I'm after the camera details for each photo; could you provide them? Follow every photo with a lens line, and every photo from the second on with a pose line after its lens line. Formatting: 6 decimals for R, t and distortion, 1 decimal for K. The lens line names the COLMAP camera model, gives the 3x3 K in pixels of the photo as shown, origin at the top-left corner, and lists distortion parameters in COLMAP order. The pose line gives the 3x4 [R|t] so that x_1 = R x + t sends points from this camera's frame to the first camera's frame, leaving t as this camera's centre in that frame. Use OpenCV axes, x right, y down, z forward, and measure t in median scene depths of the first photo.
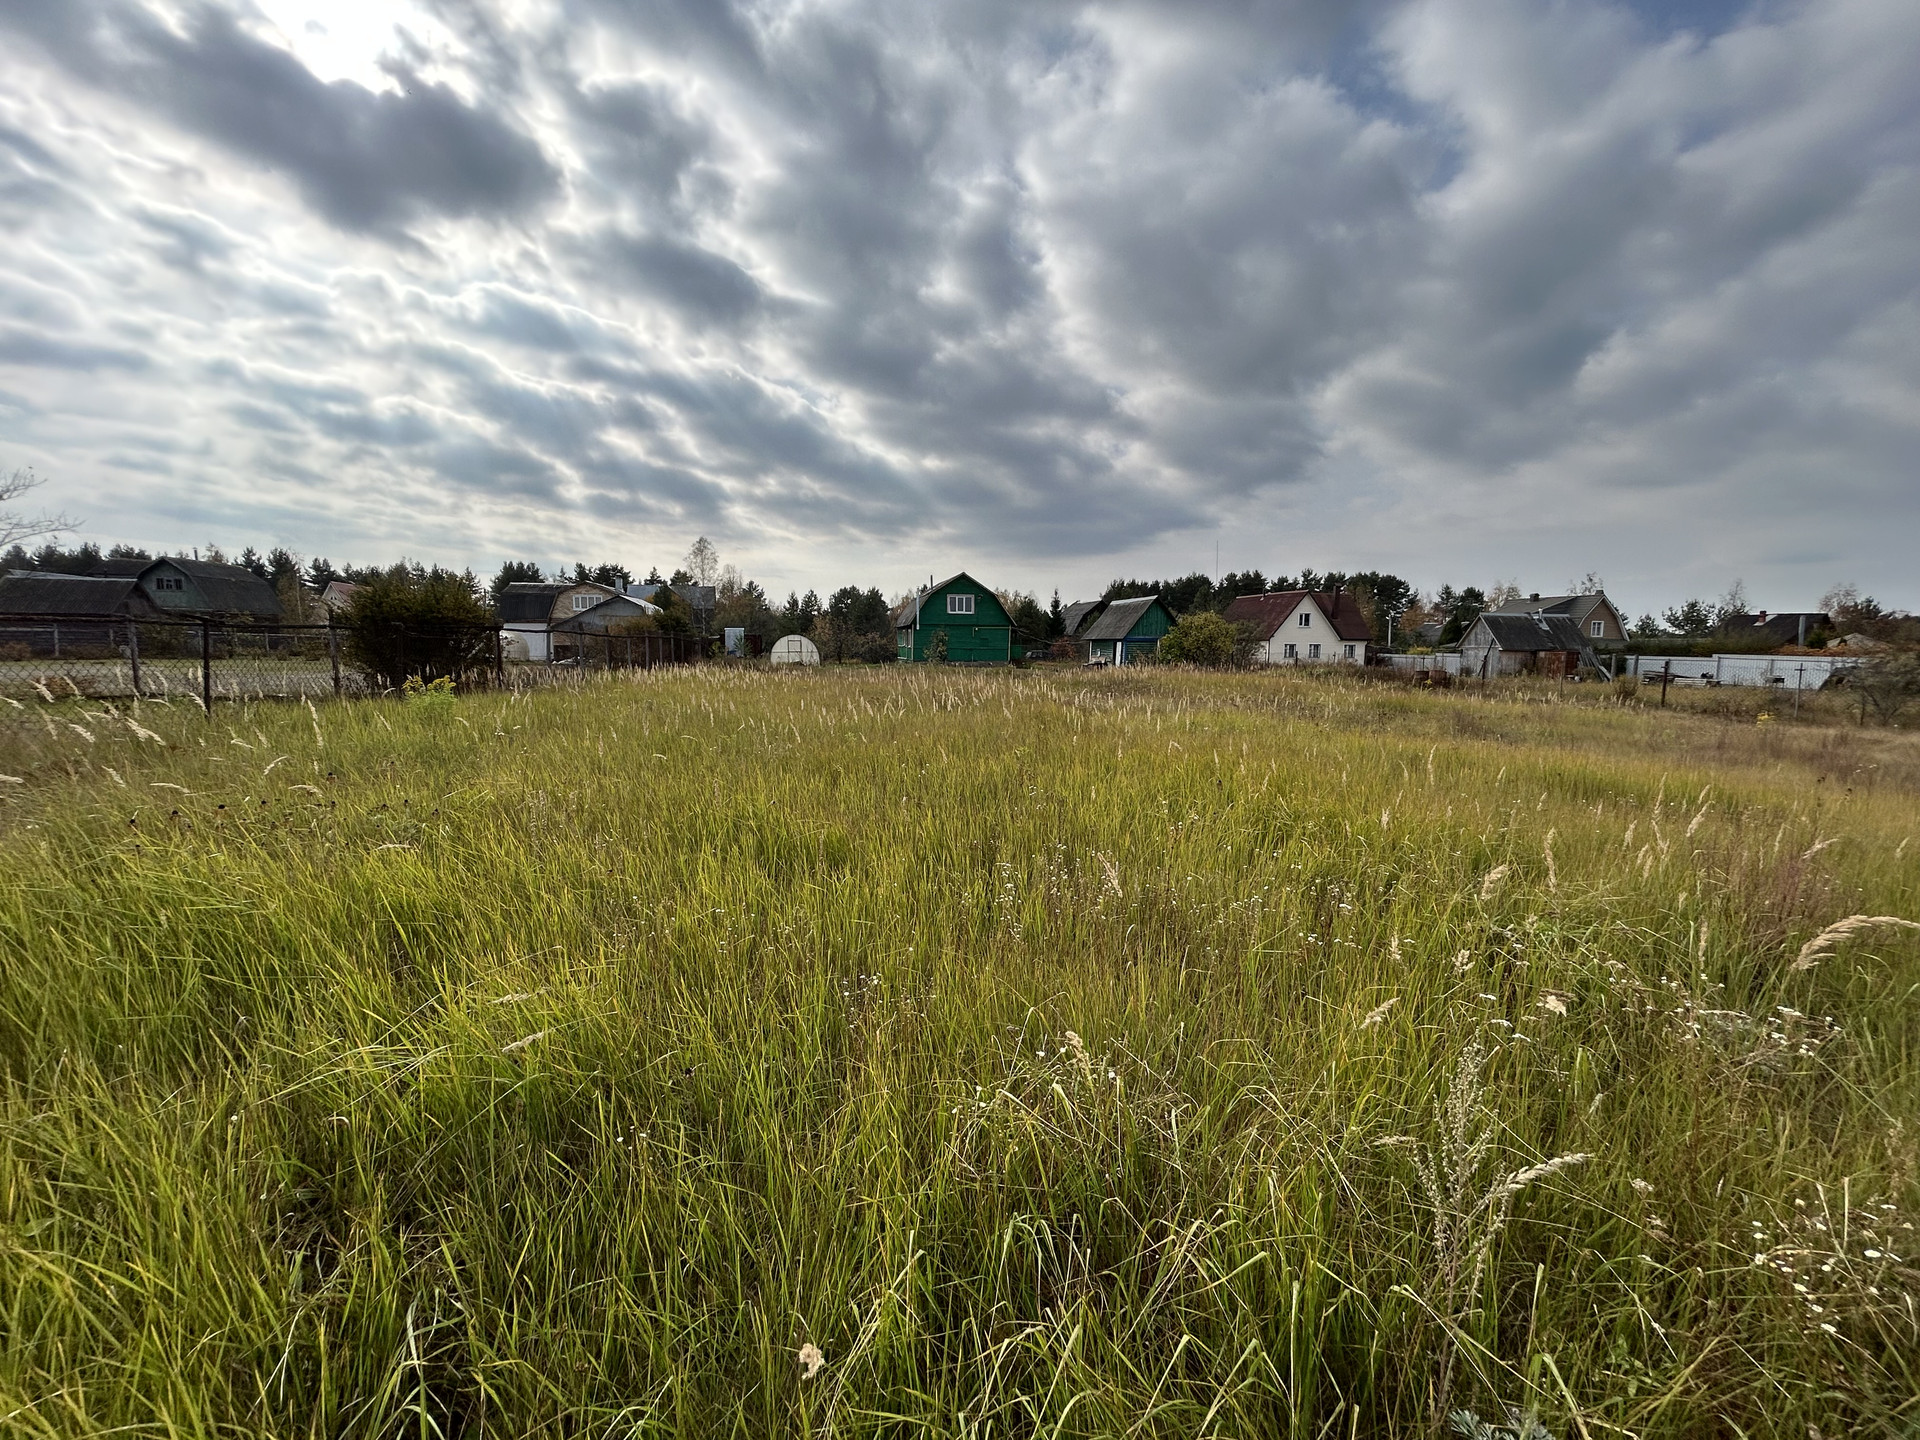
lens RADIAL K [[780.8, 0, 967.7], [0, 780.8, 720.0], [0, 0, 1]] dist [-0.004633, -0.000888]
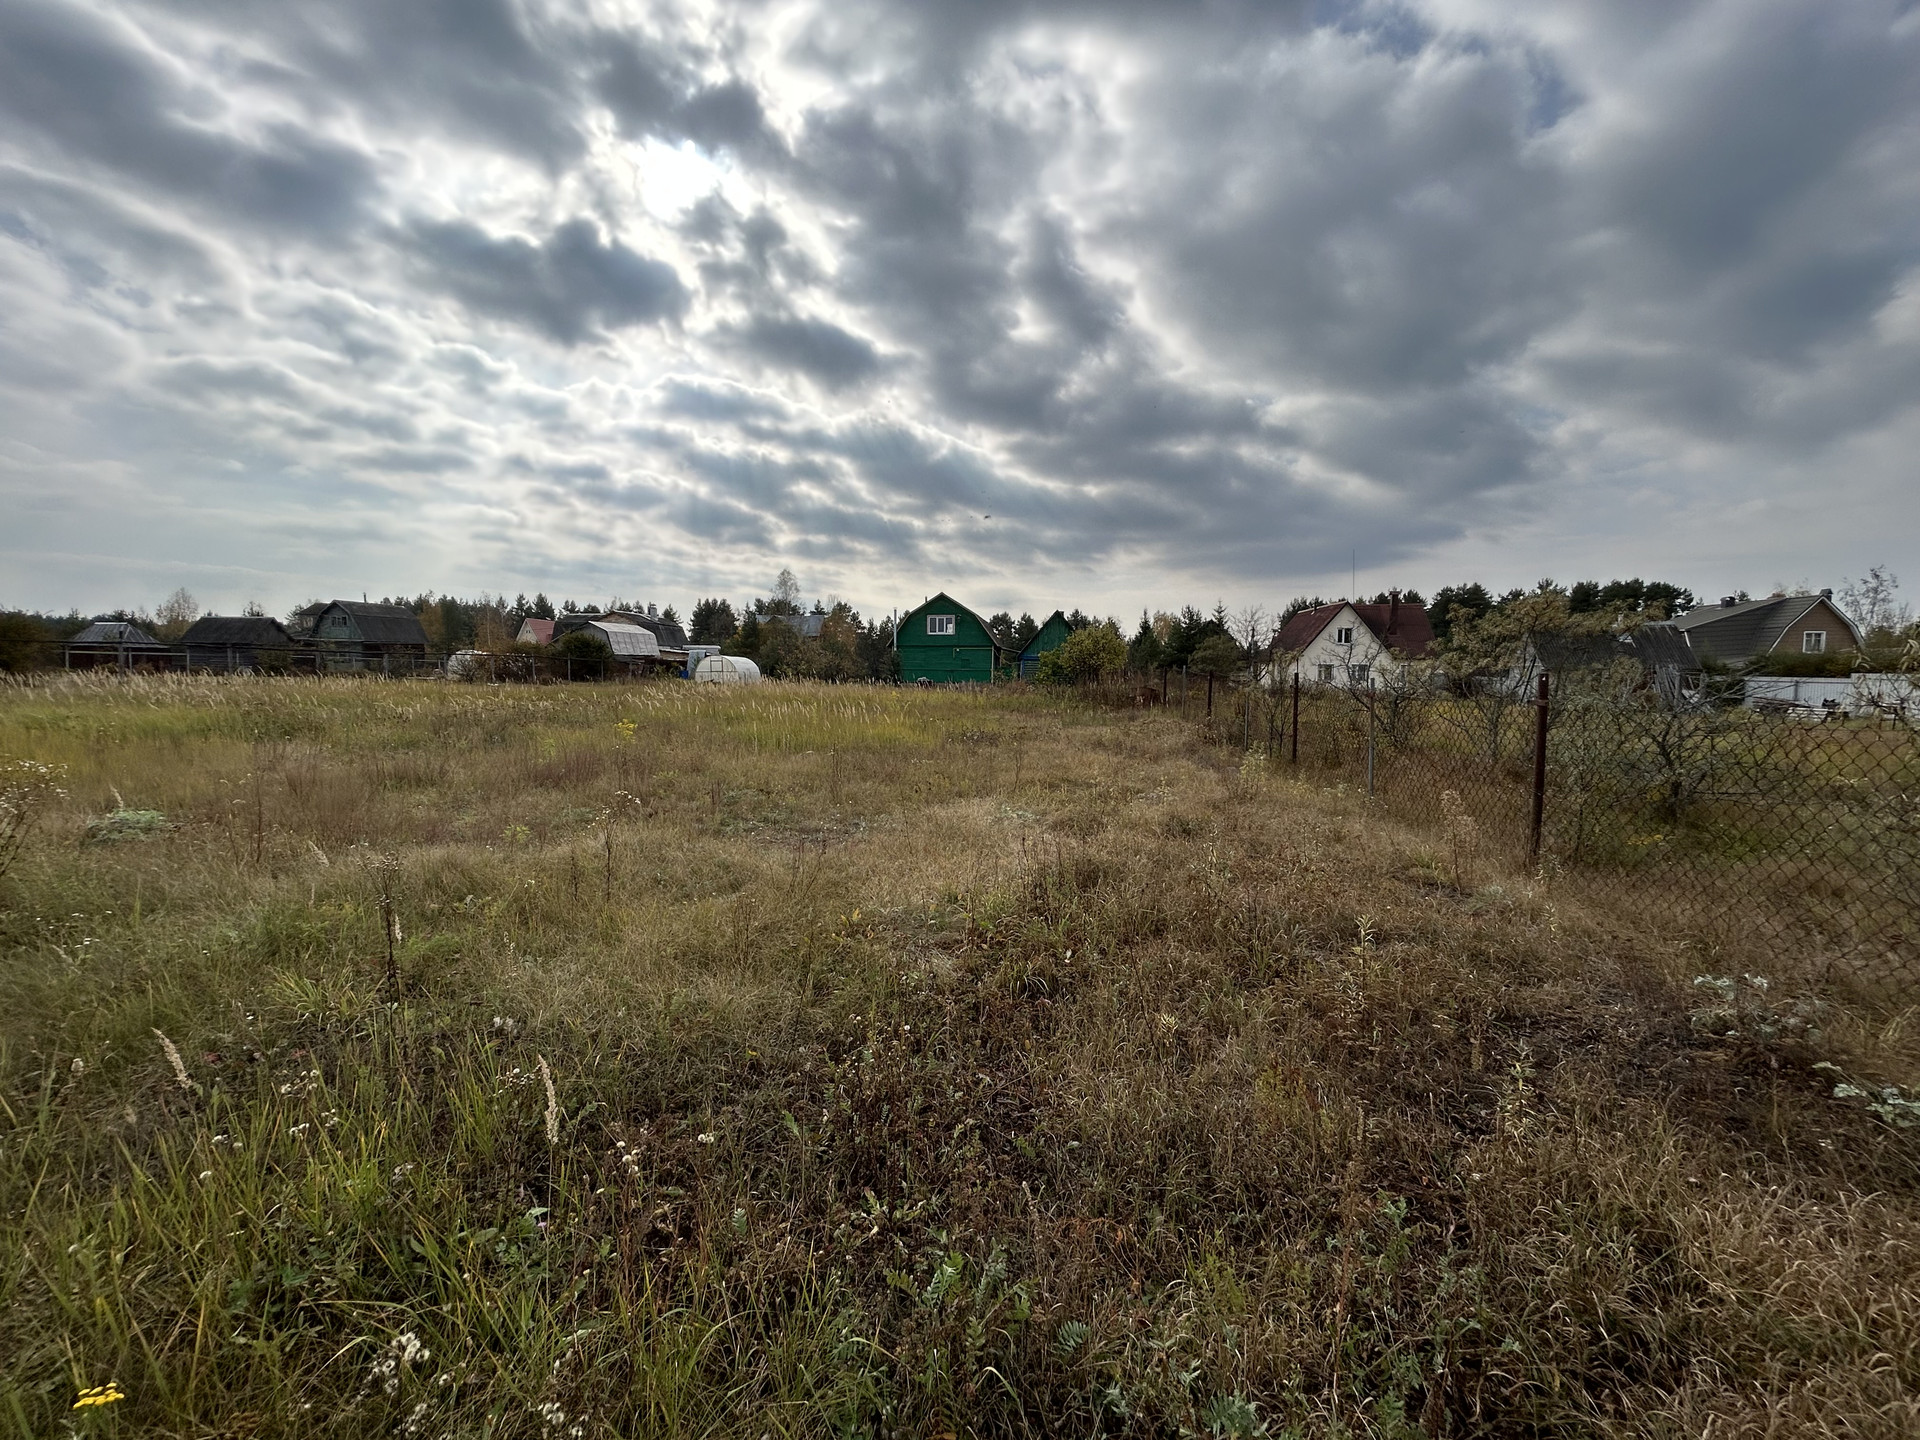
lens RADIAL K [[780.8, 0, 946.3], [0, 780.8, 661.4], [0, 0, 1]] dist [-0.004633, -0.000888]
pose [[0.947456, -0.005829, -0.319834, 0.136988], [-0.029412, 0.994011, -0.105244, 0.001628], [0.318532, 0.109121, 0.941610, 0.026209]]
